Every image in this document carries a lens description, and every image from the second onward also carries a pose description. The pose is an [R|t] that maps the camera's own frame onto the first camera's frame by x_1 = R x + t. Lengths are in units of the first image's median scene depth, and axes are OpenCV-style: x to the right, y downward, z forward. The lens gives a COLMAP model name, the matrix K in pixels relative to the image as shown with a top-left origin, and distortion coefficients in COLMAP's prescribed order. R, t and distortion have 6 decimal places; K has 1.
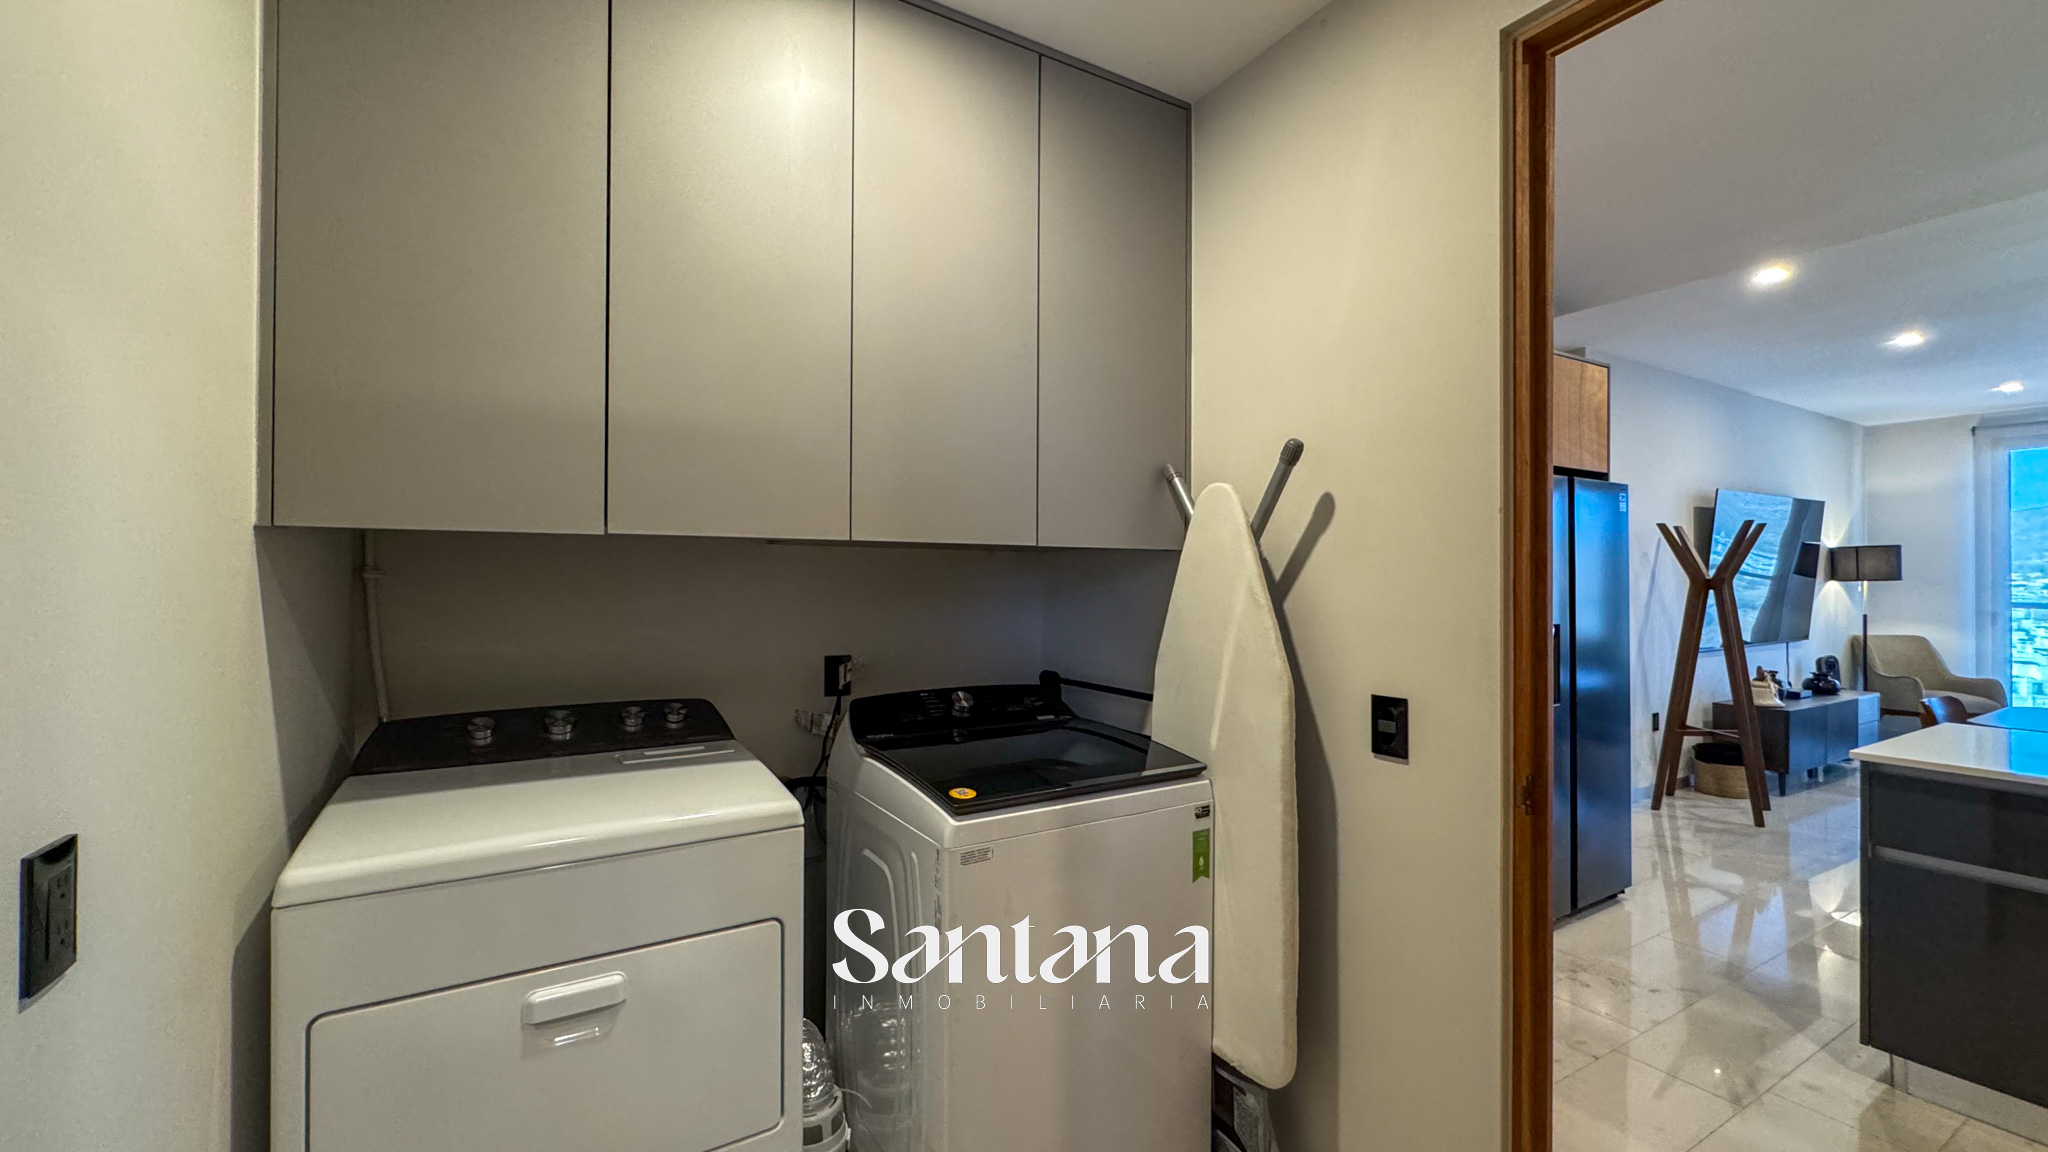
lens RADIAL K [[818.0, 0, 1030.4], [0, 818.0, 565.0], [0, 0, 1]] dist [-0.002430, 0.000122]
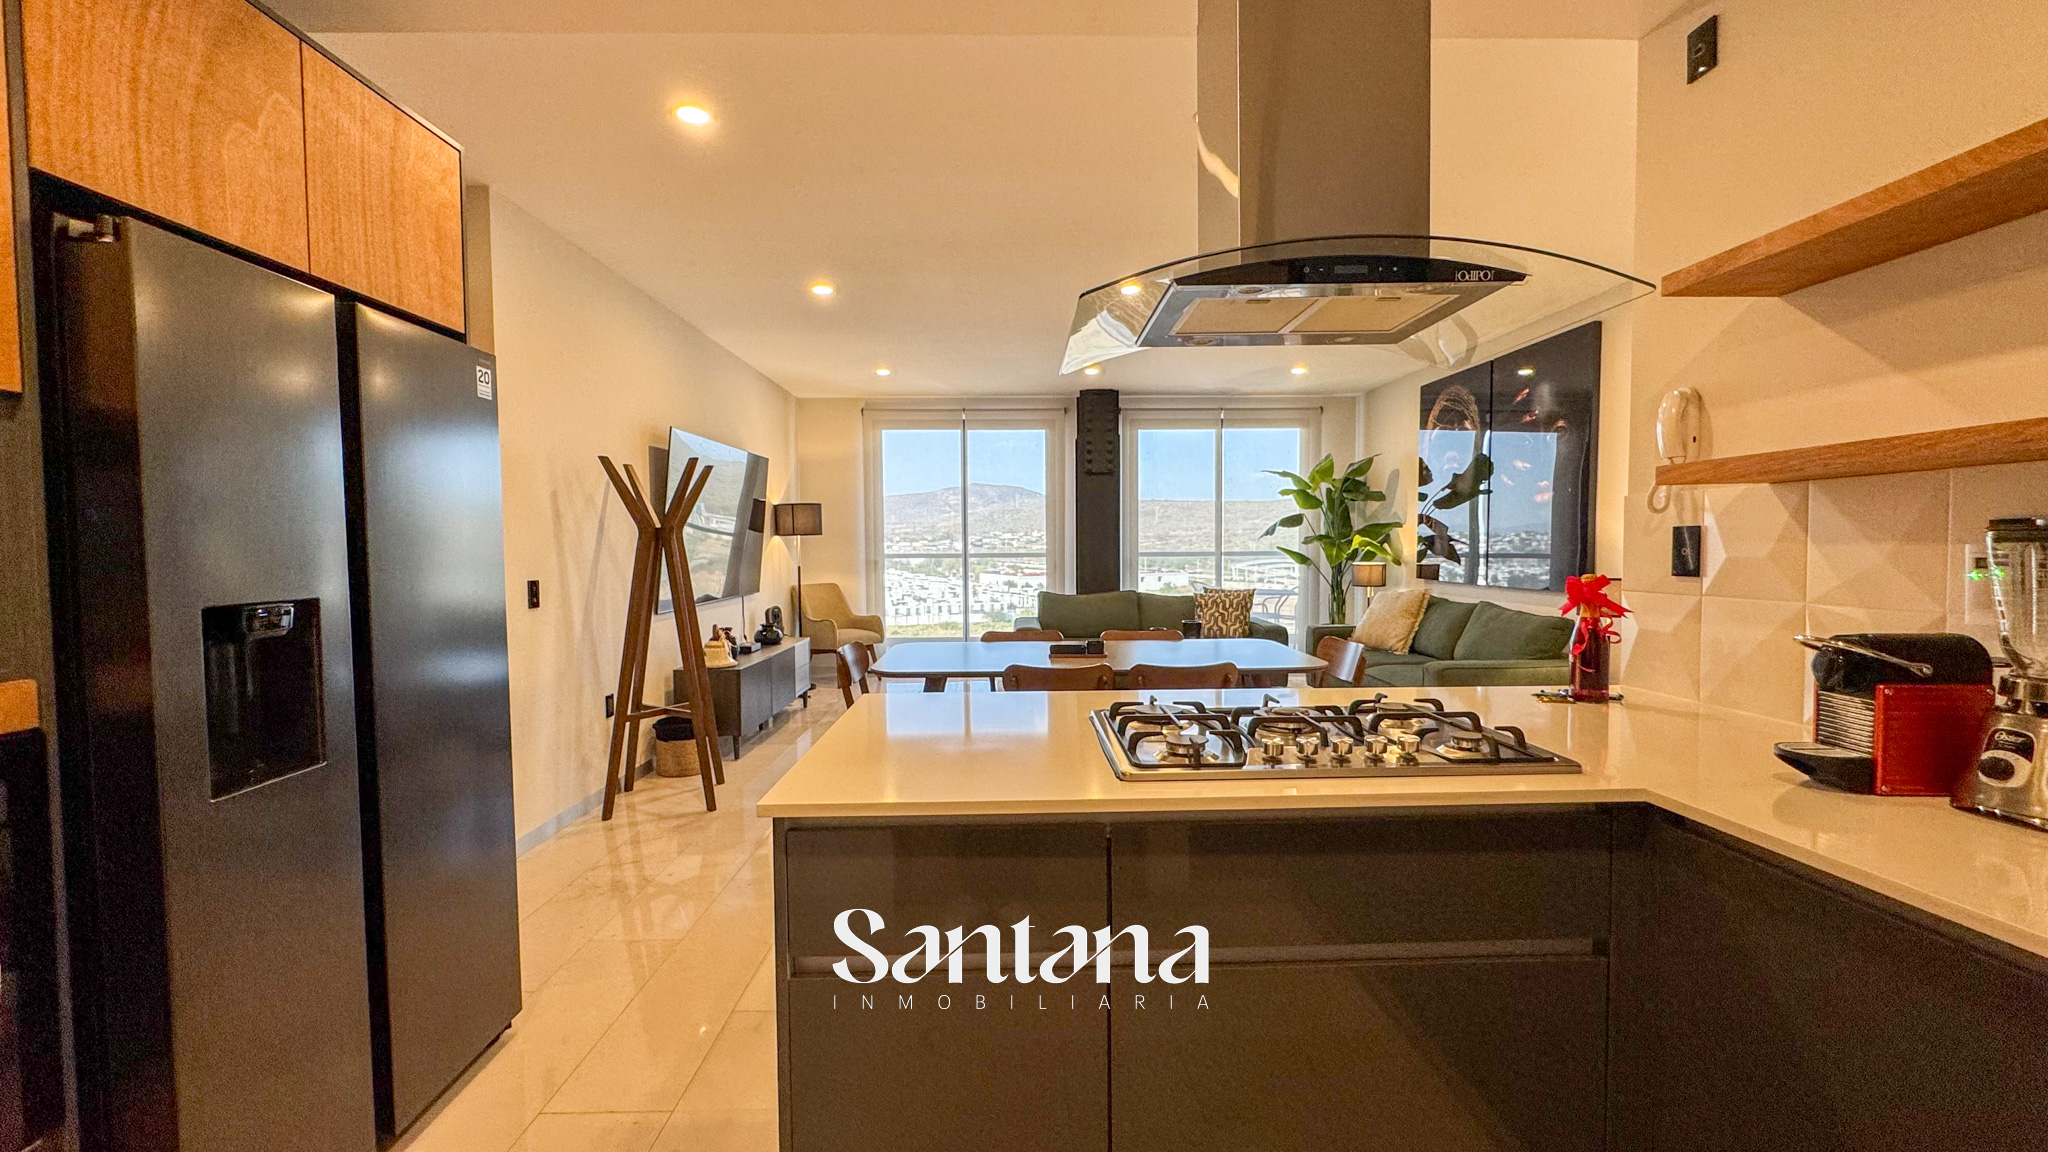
lens RADIAL K [[818.0, 0, 1026.8], [0, 818.0, 575.3], [0, 0, 1]] dist [-0.002430, 0.000122]
pose [[0.487043, -0.046281, 0.872151, 0.243316], [0.006166, 0.998752, 0.049556, 0.023182], [-0.873356, -0.018758, 0.486721, 0.226260]]
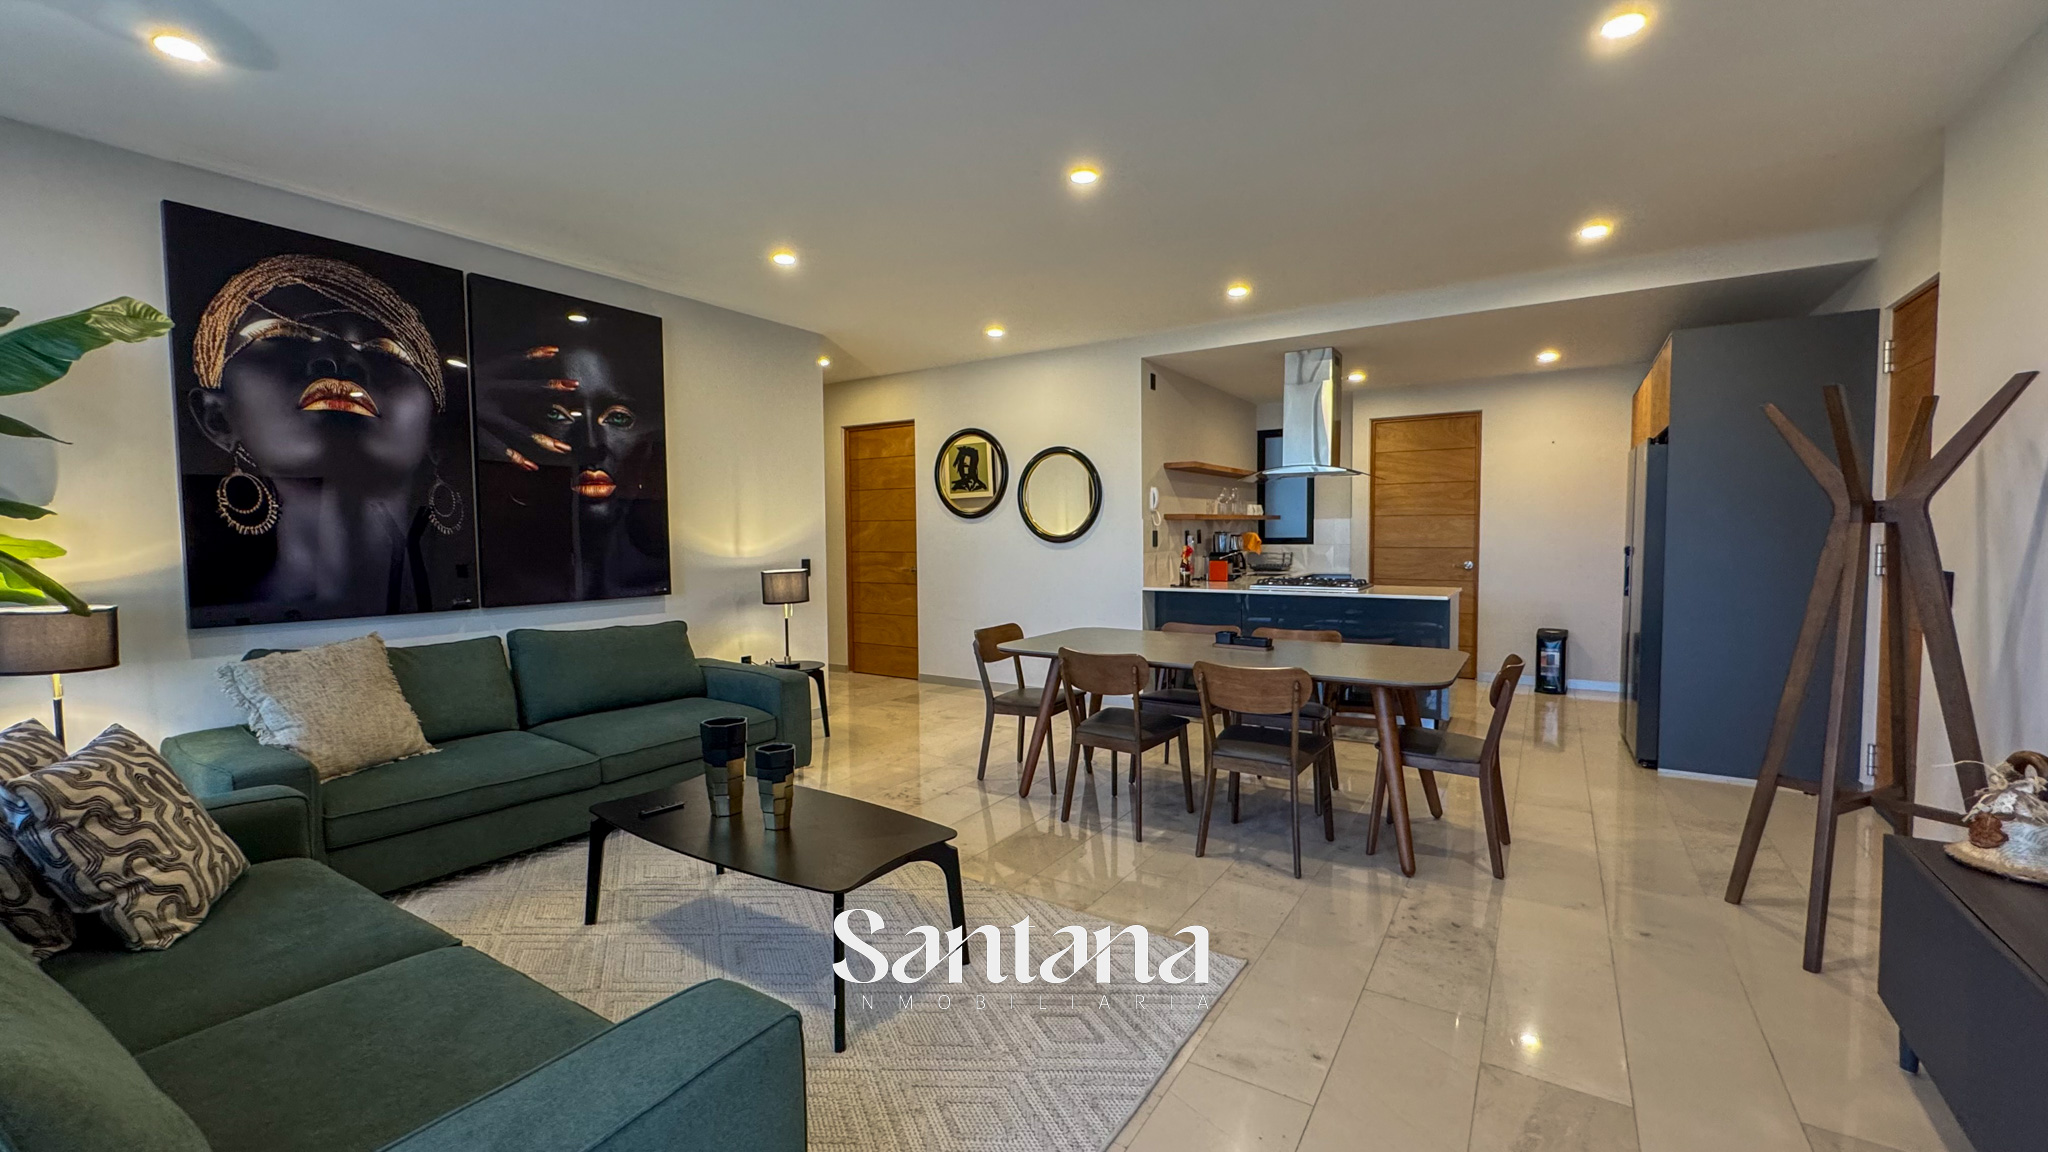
lens RADIAL K [[818.0, 0, 1030.1], [0, 818.0, 575.6], [0, 0, 1]] dist [-0.002430, 0.000122]
pose [[-0.888828, 0.022675, -0.457680, 1.367700], [0.004238, 0.999139, 0.041270, 0.035802], [0.458222, 0.034743, -0.888158, 1.076879]]
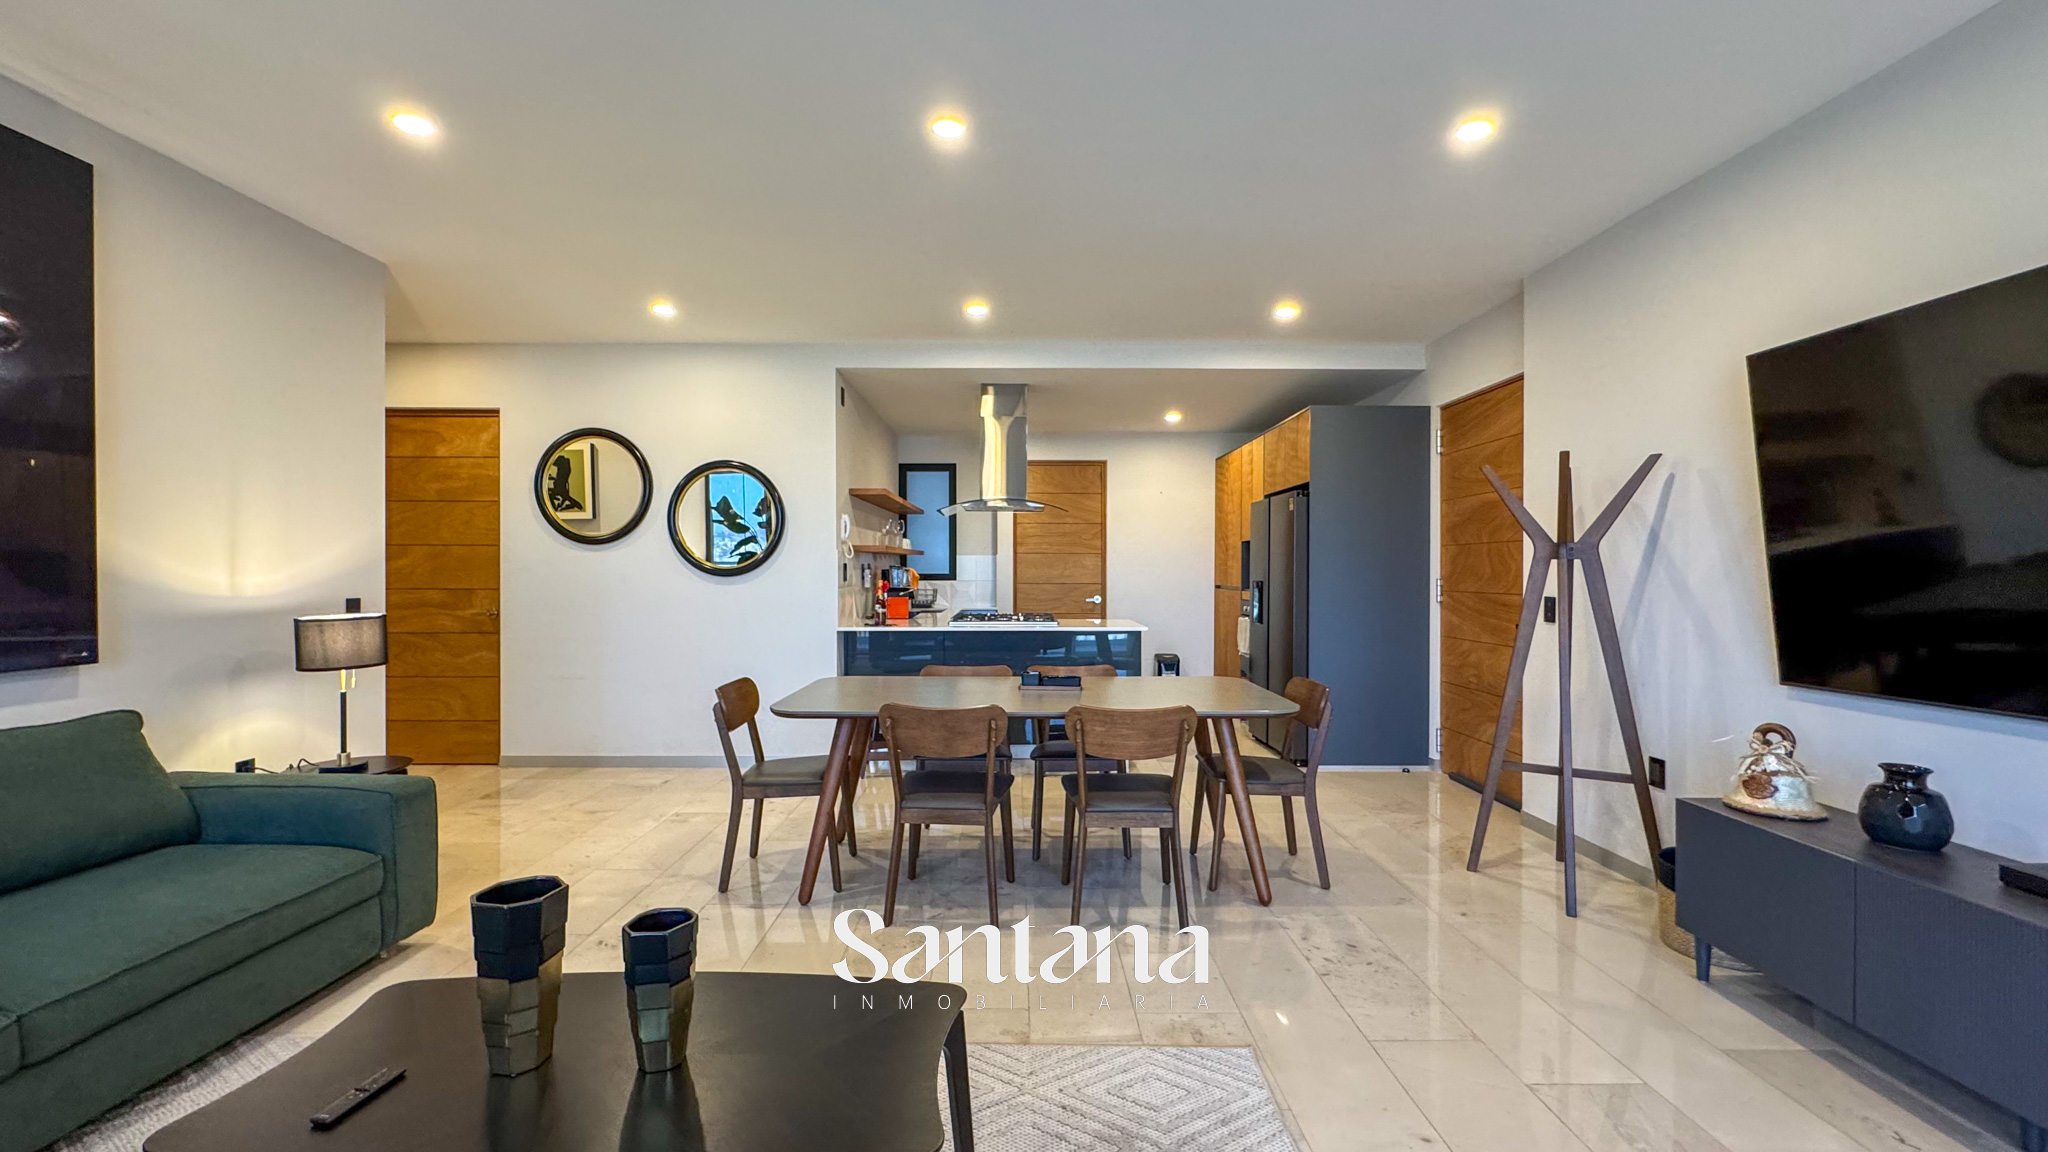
lens RADIAL K [[818.0, 0, 1035.7], [0, 818.0, 573.8], [0, 0, 1]] dist [-0.002430, 0.000122]
pose [[-0.492682, -0.006404, -0.870186, 1.454369], [0.001255, 0.999967, -0.008070, 0.042572], [0.870208, -0.005068, -0.492658, 0.841751]]
